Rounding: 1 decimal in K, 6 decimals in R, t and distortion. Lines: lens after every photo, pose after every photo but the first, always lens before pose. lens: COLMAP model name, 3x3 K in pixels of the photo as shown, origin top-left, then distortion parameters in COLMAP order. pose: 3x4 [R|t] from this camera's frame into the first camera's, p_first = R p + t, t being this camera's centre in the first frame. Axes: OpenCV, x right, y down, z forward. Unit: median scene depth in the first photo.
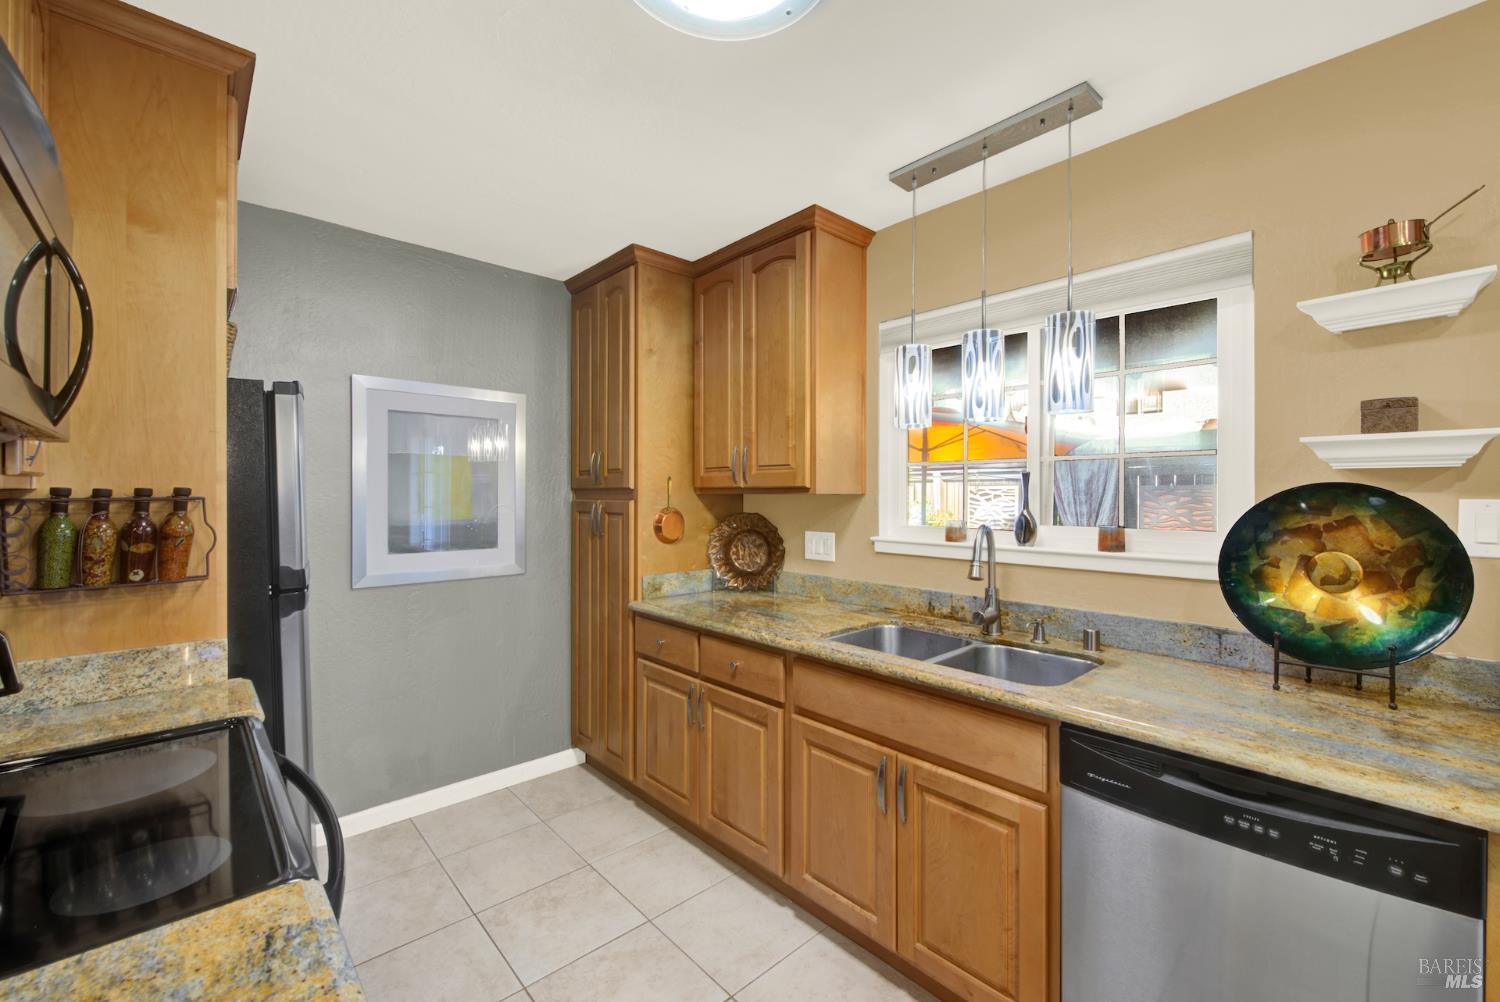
lens RADIAL K [[615.7, 0, 758.2], [0, 615.7, 497.9], [0, 0, 1]] dist [0.002850, -0.002291]
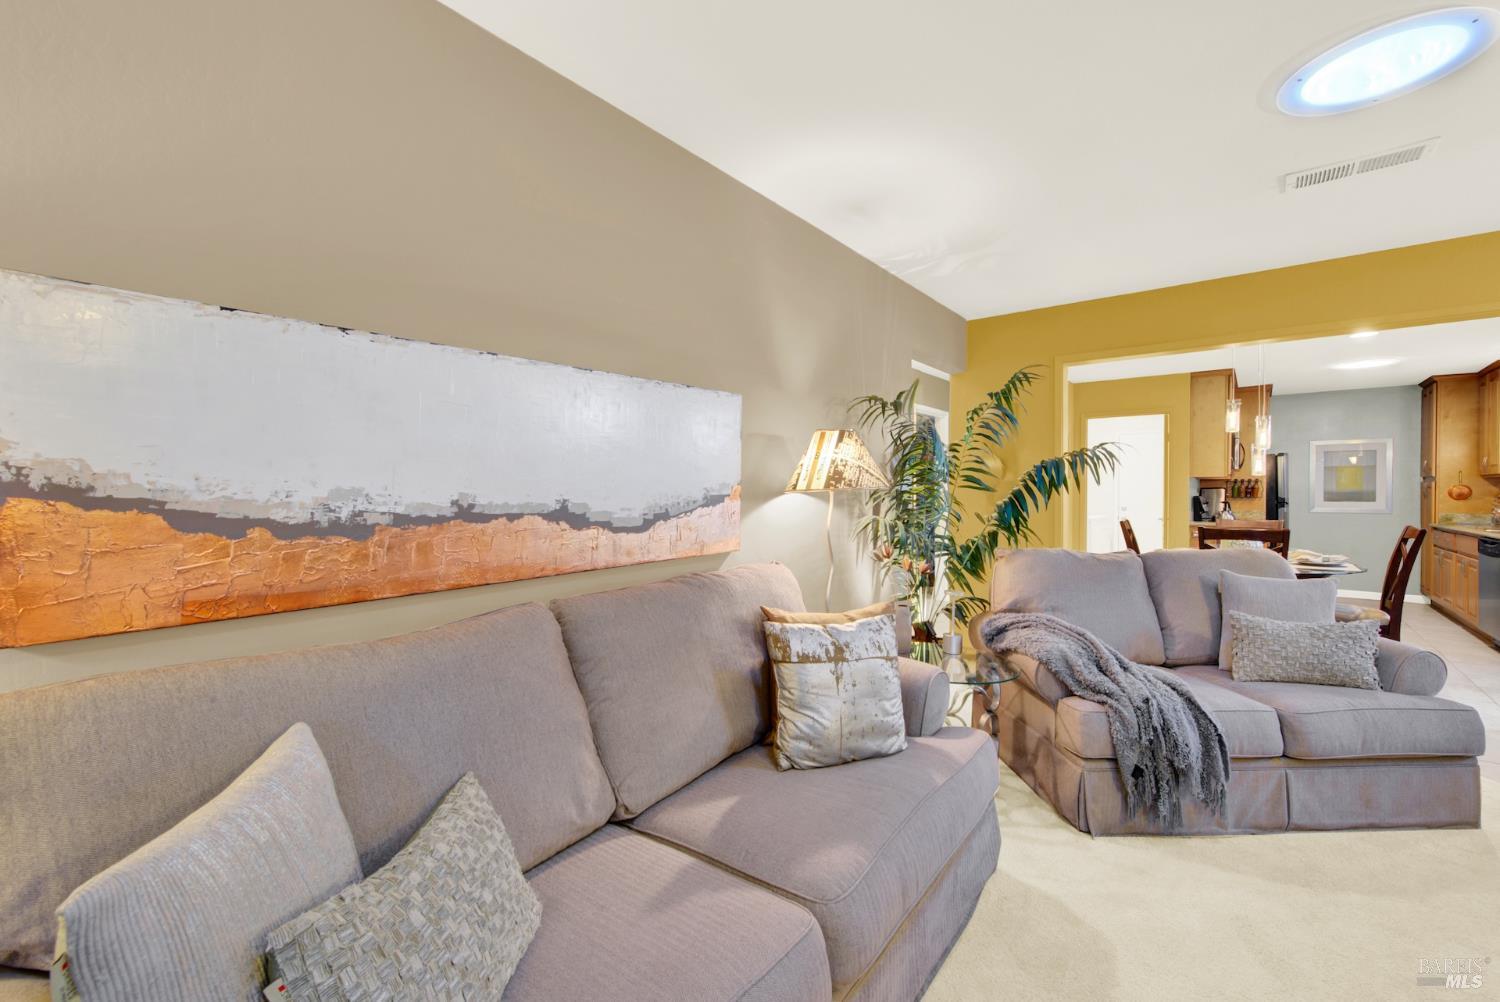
lens RADIAL K [[615.7, 0, 758.2], [0, 615.7, 497.9], [0, 0, 1]] dist [0.002850, -0.002291]
pose [[0.146553, 0.007822, -0.989172, 2.359715], [-0.006418, 0.999955, 0.006956, 0.090795], [0.989182, 0.005329, 0.146597, -2.579110]]
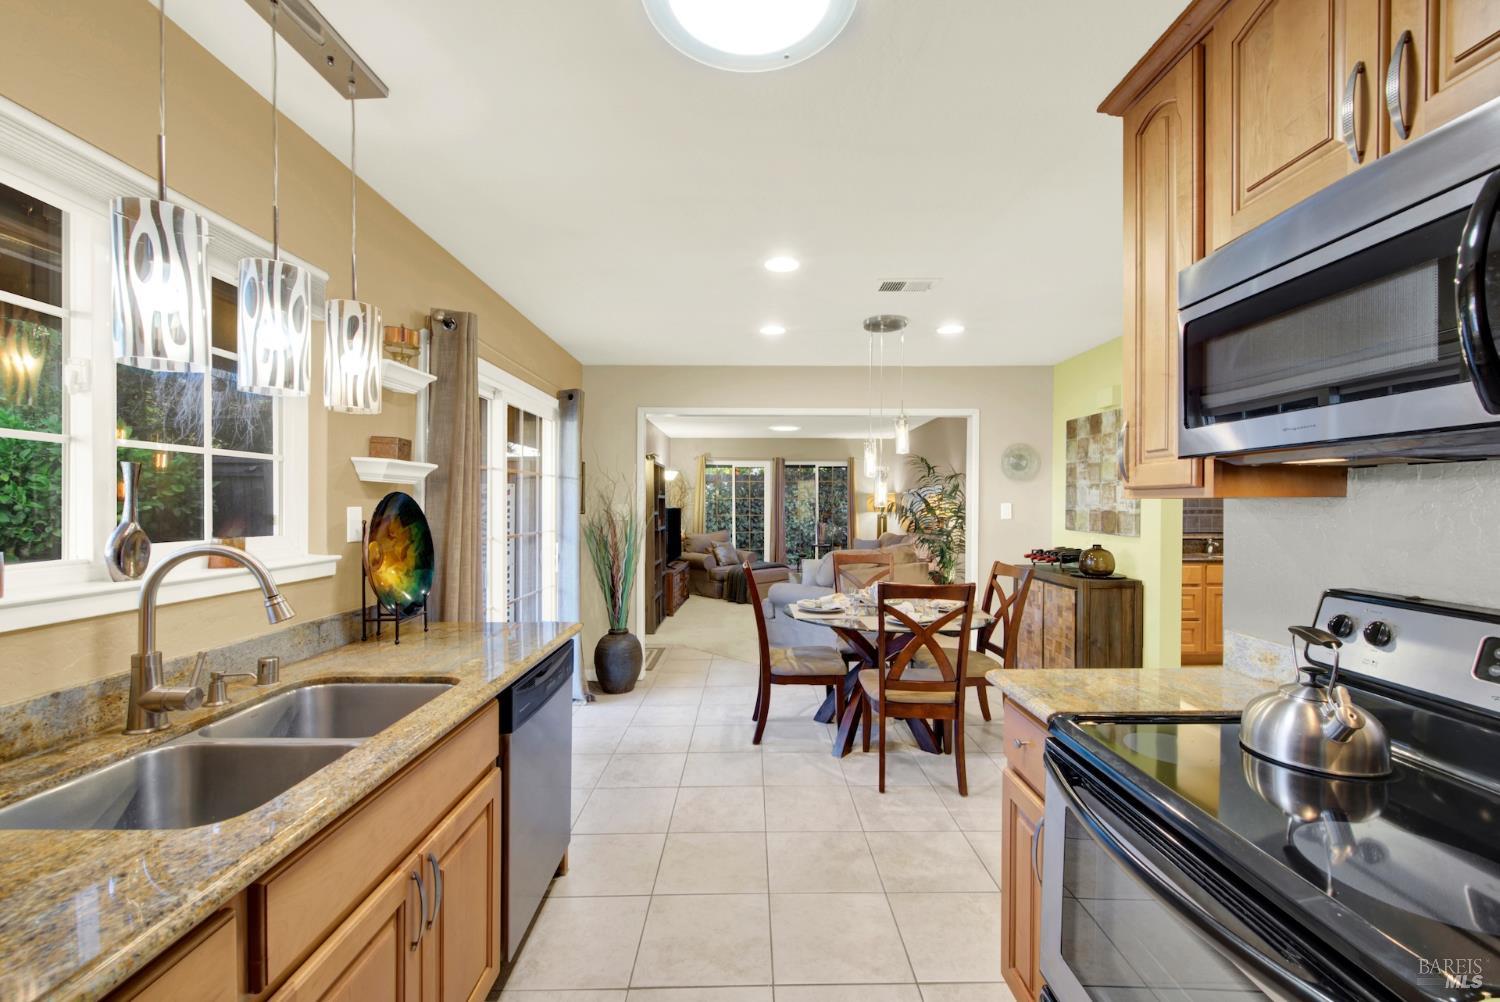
lens RADIAL K [[612.3, 0, 755.6], [0, 612.3, 509.0], [0, 0, 1]] dist [0.001362, -0.004565]
pose [[-0.743062, -0.009177, 0.669159, -0.465409], [-0.000440, 0.999912, 0.013224, -0.003058], [-0.669222, 0.009532, -0.743001, 1.059110]]
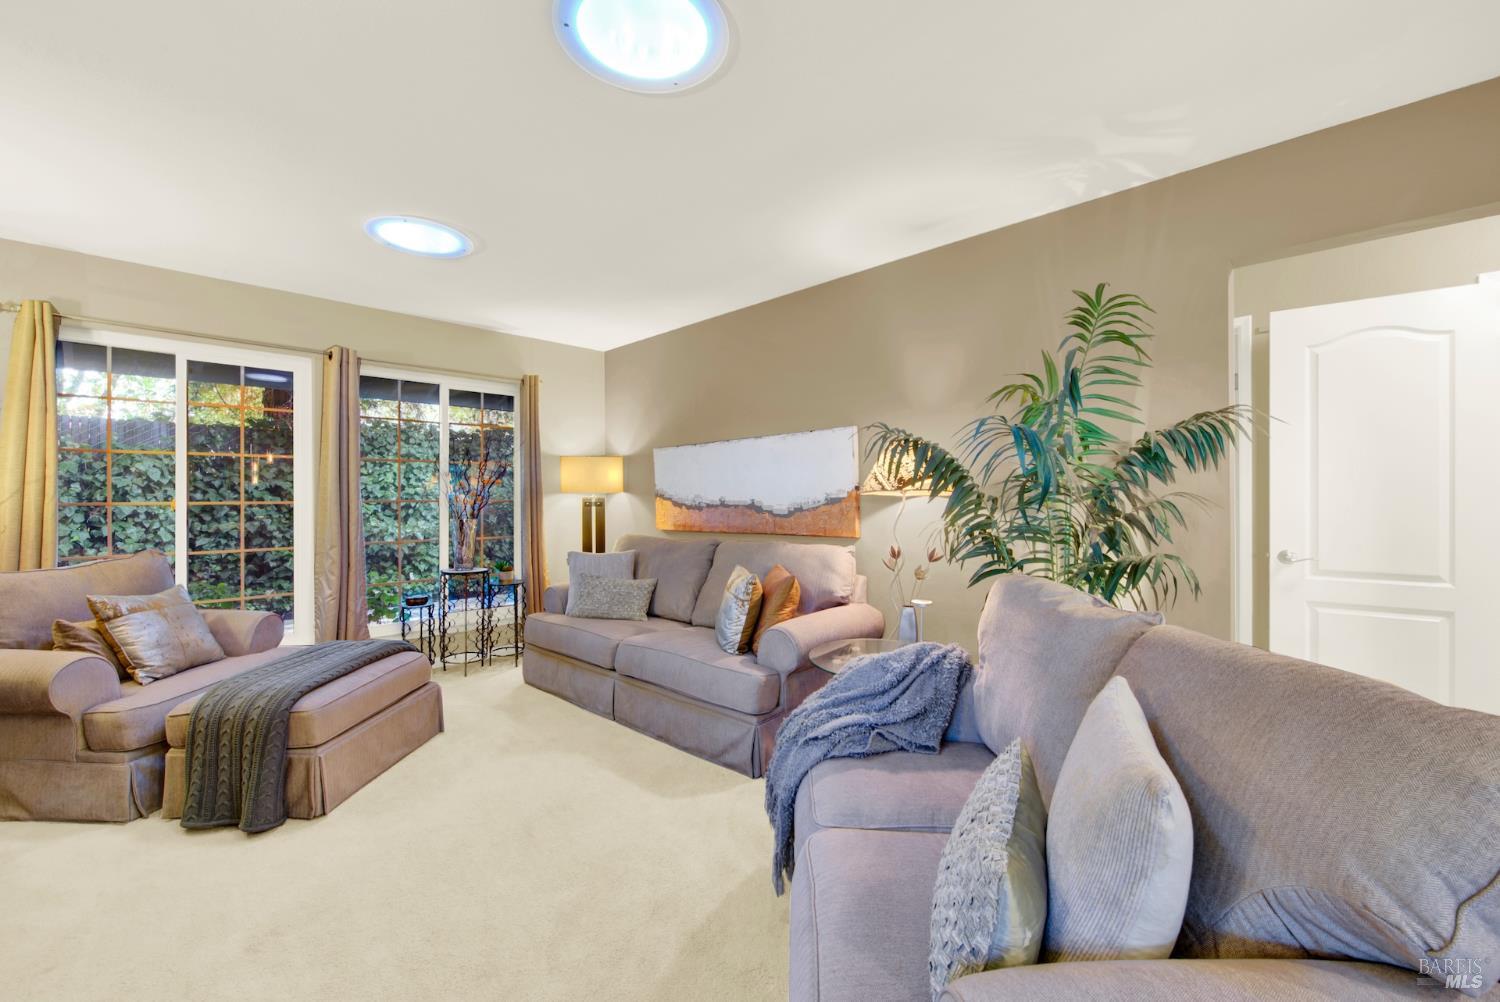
lens RADIAL K [[615.7, 0, 758.2], [0, 615.7, 497.9], [0, 0, 1]] dist [0.002850, -0.002291]
pose [[-0.998923, -0.002831, -0.046319, 1.521418], [-0.003199, 0.999964, 0.007878, 0.081564], [0.046295, 0.008018, -0.998896, -0.785616]]
